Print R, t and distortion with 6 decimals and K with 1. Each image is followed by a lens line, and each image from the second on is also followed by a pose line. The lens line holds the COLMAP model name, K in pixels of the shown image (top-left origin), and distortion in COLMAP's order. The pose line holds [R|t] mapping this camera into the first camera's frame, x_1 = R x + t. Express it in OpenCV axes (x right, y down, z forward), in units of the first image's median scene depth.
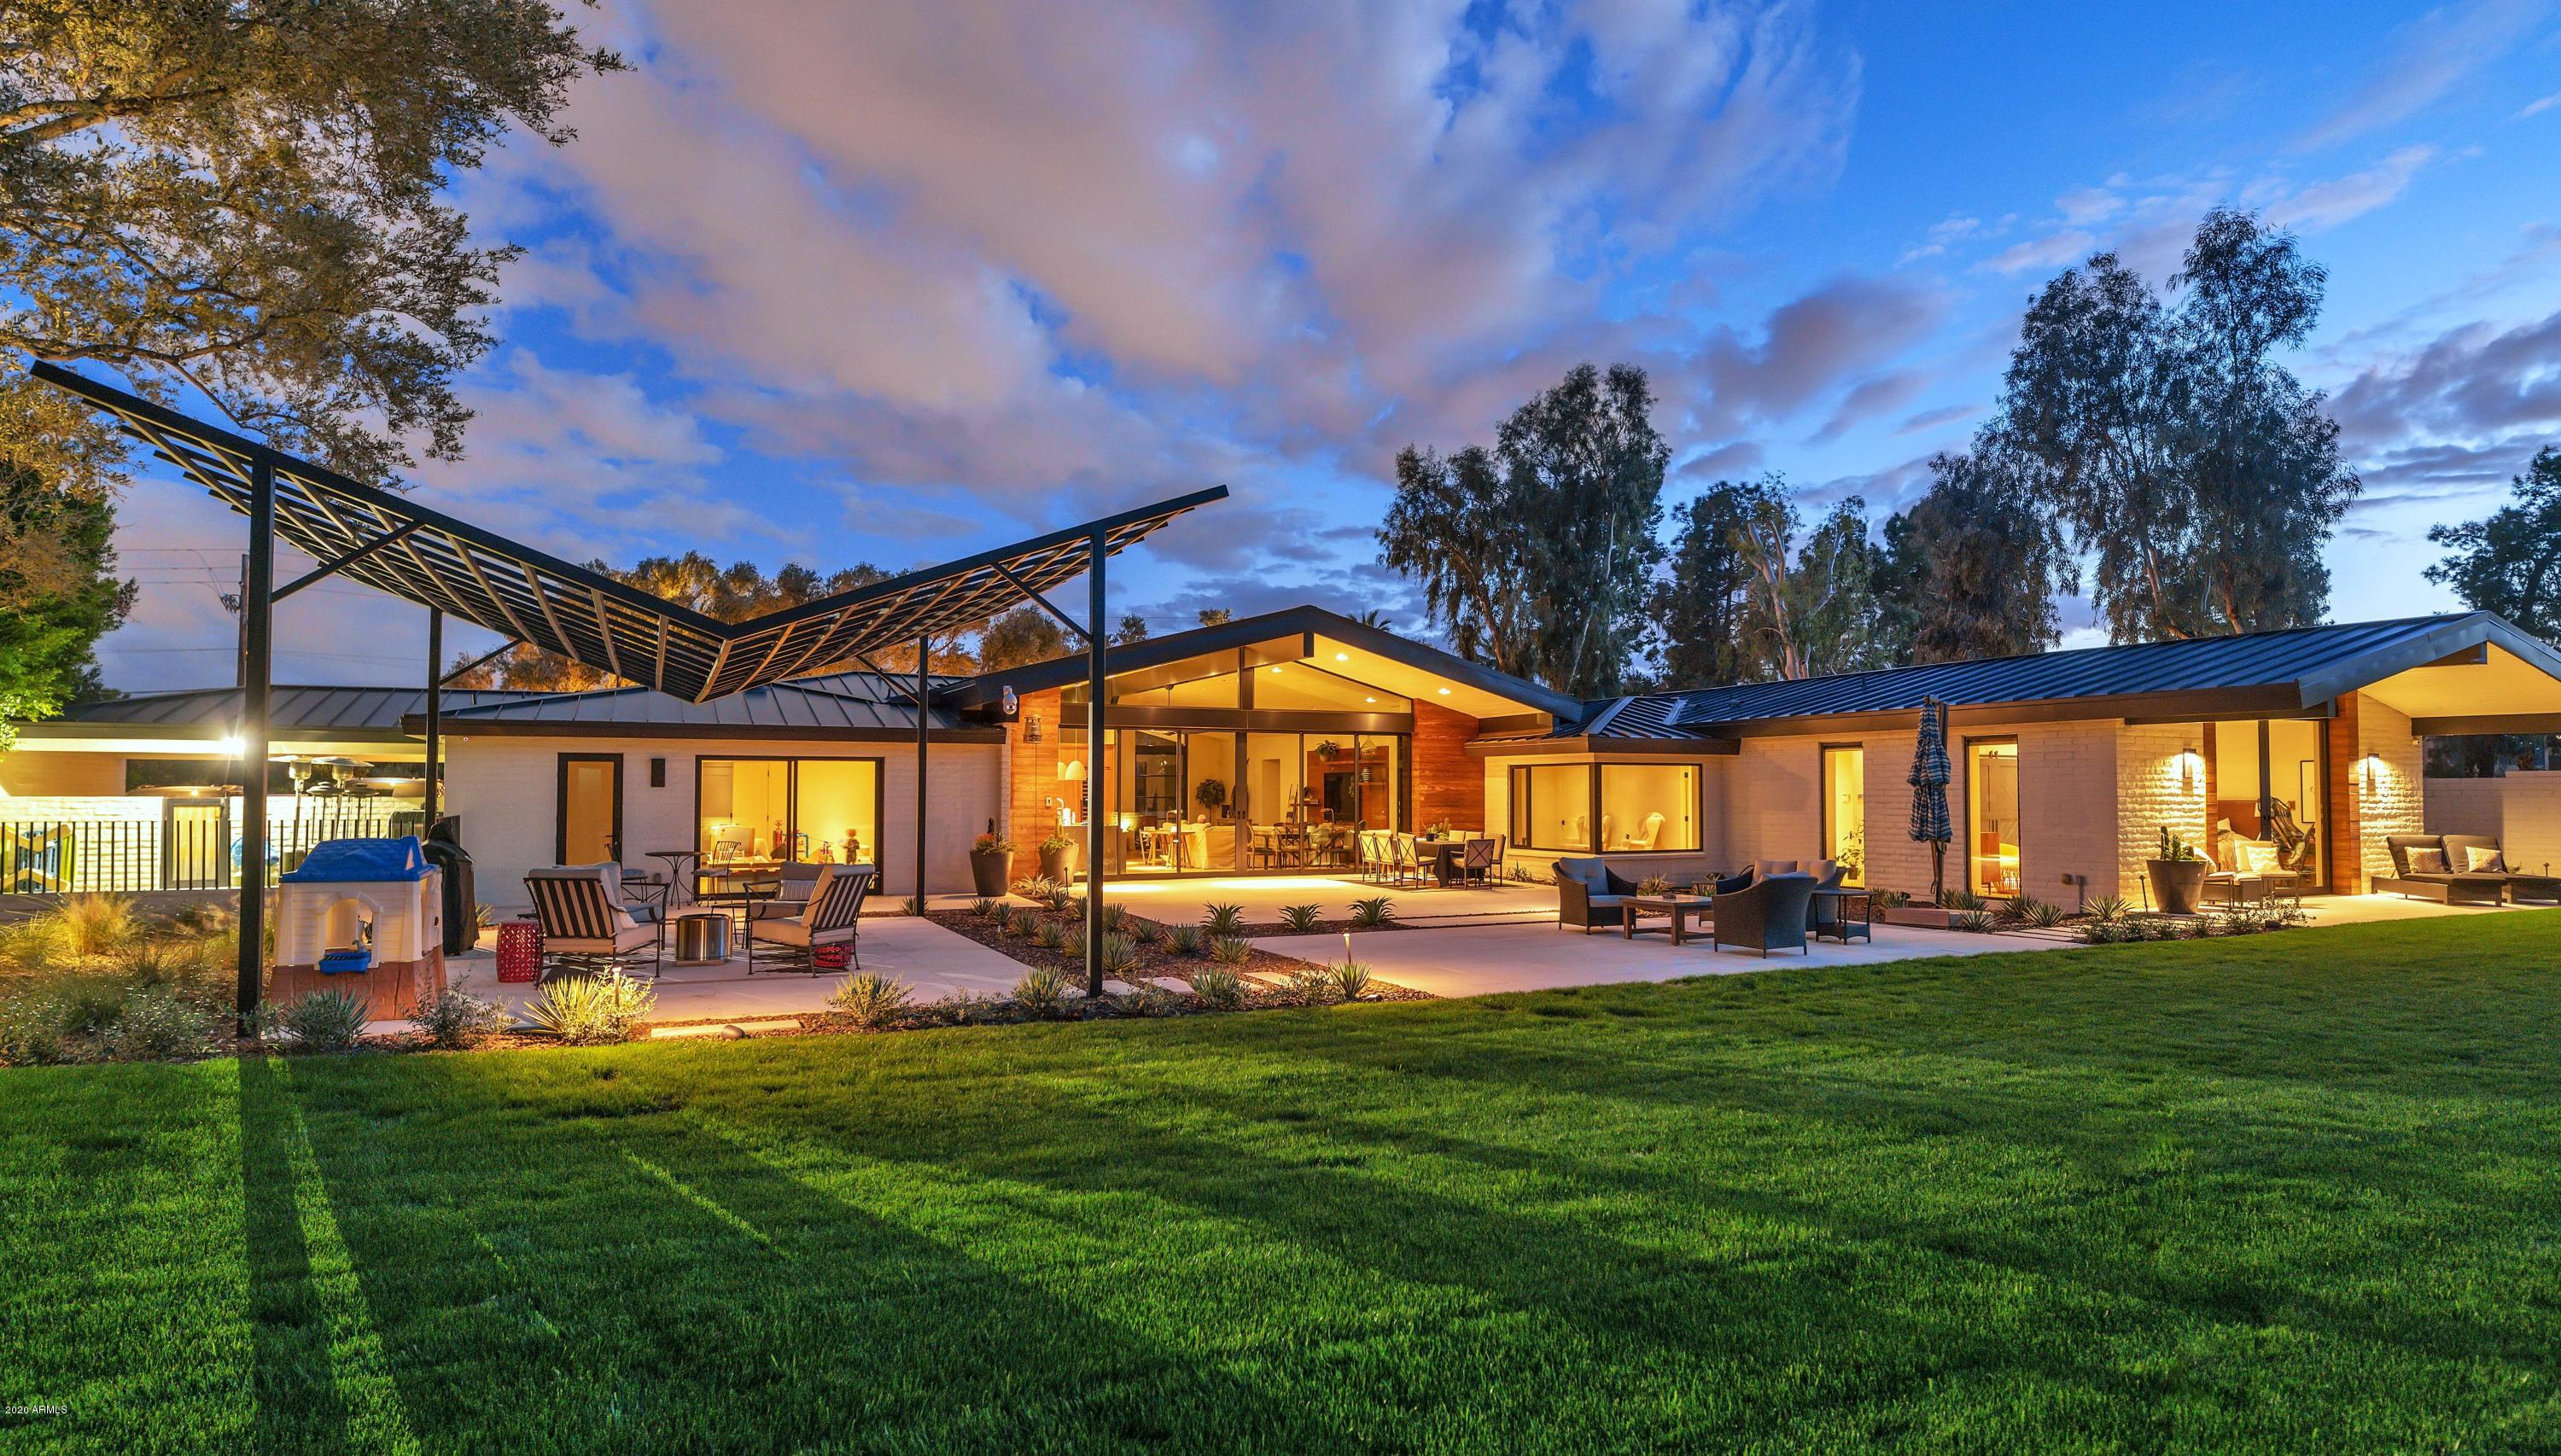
lens RADIAL K [[1351.0, 0, 1283.1], [0, 1351.0, 748.3], [0, 0, 1]] dist [-0.000108, -0.000400]
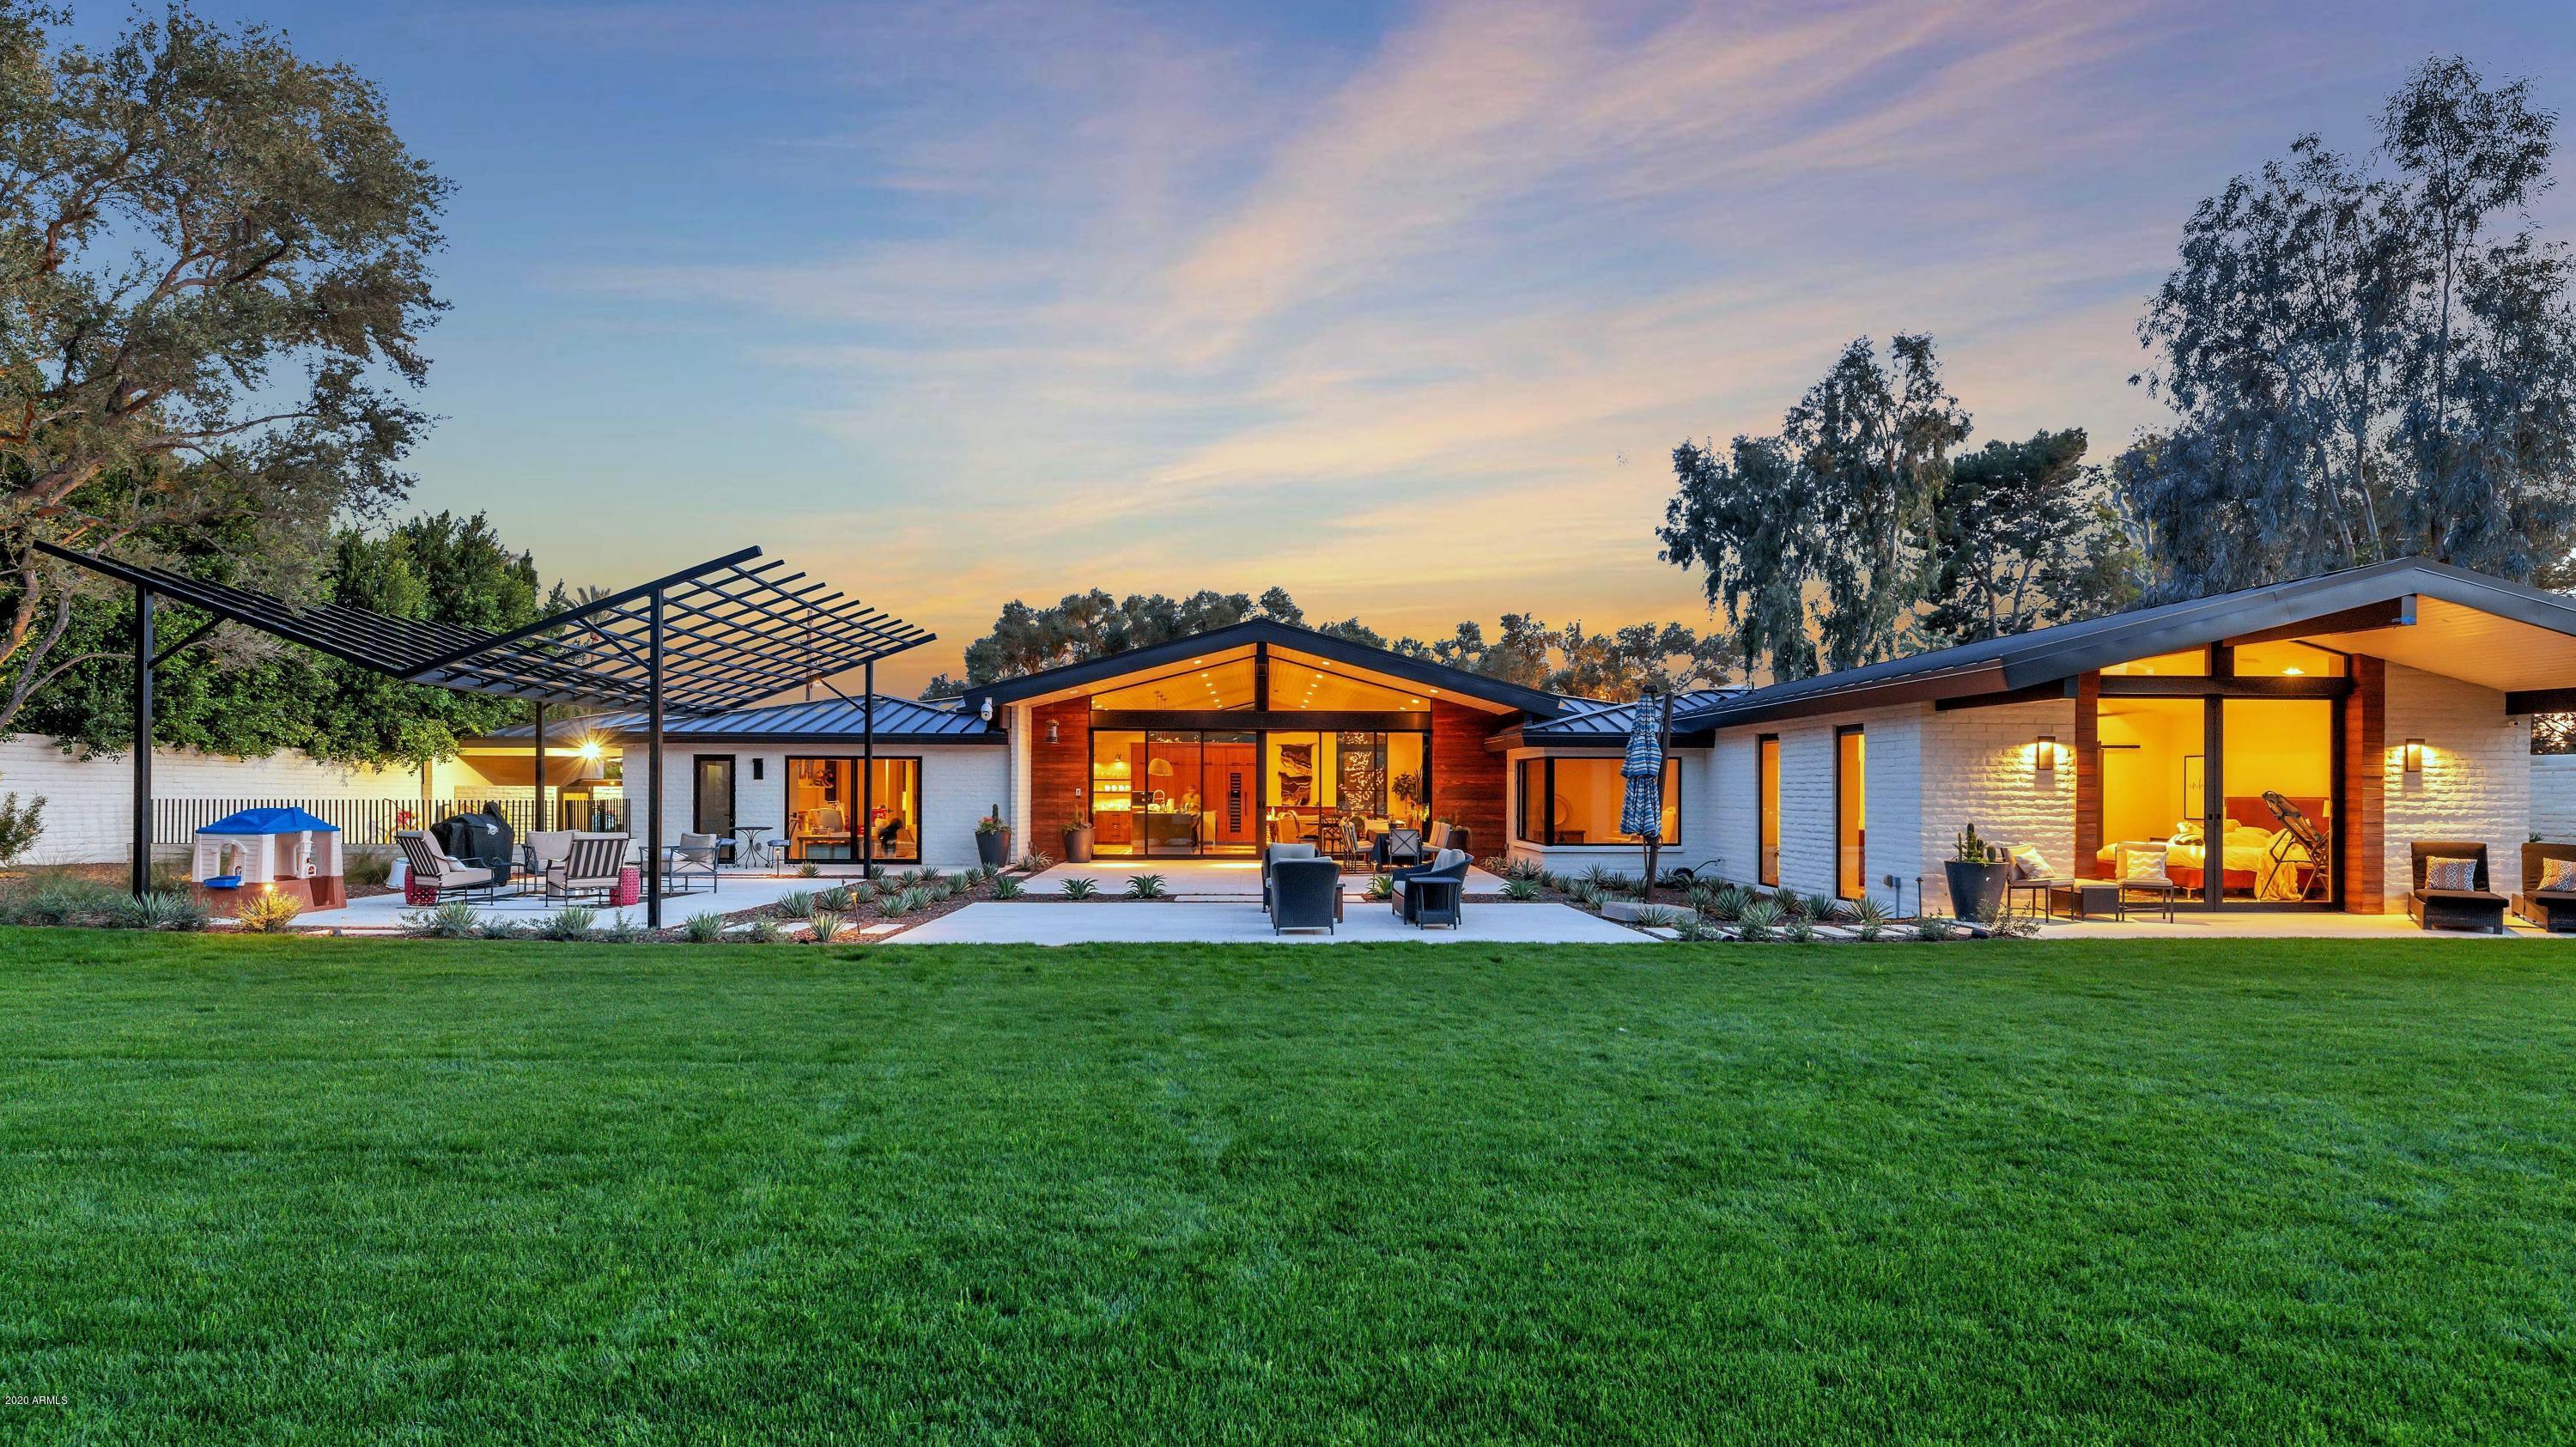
lens RADIAL K [[1266.1, 0, 1287.2], [0, 1266.1, 785.4], [0, 0, 1]] dist [-0.001503, 0.000046]
pose [[0.915619, 0.002373, -0.402041, 0.389200], [0.010120, 0.999530, 0.028948, 0.002370], [0.401920, -0.030574, 0.915164, 0.034267]]
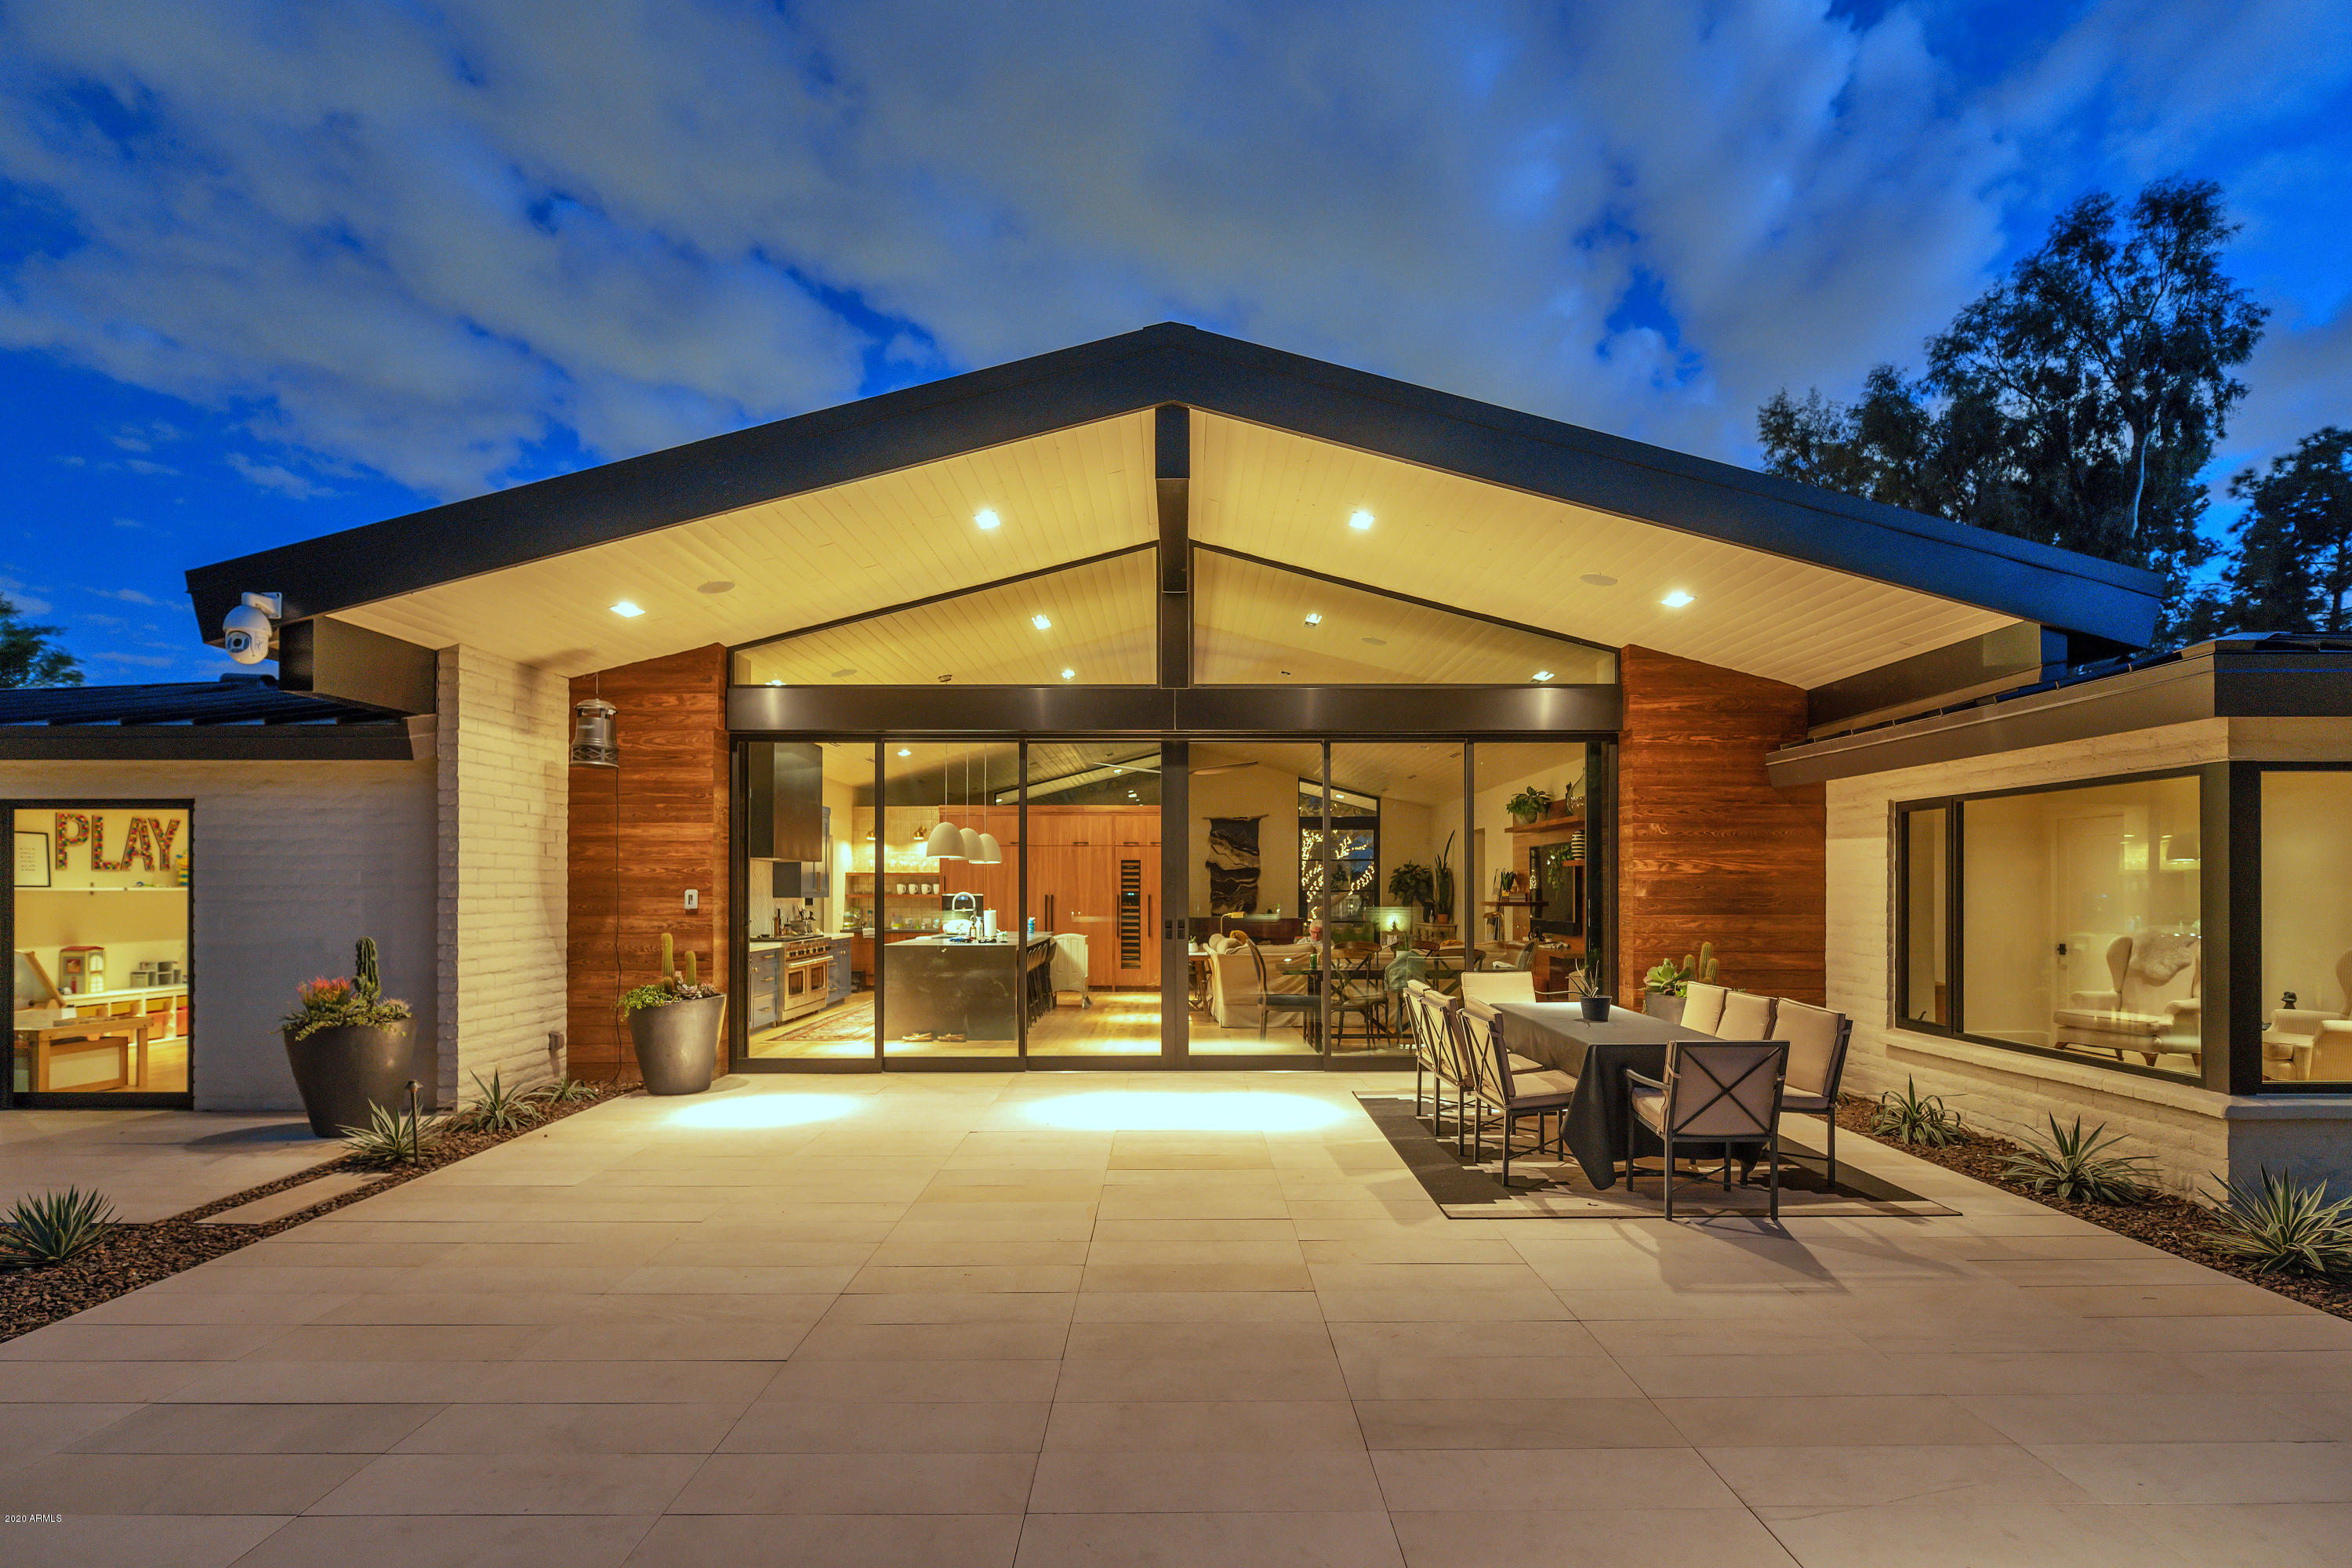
lens RADIAL K [[1141.5, 0, 1176.9], [0, 1141.5, 886.0], [0, 0, 1]] dist [-0.001980, -0.000684]
pose [[0.905105, -0.001887, -0.425183, 0.119902], [0.015272, 0.999489, 0.028075, 0.023169], [0.424913, -0.031904, 0.904672, 0.620712]]
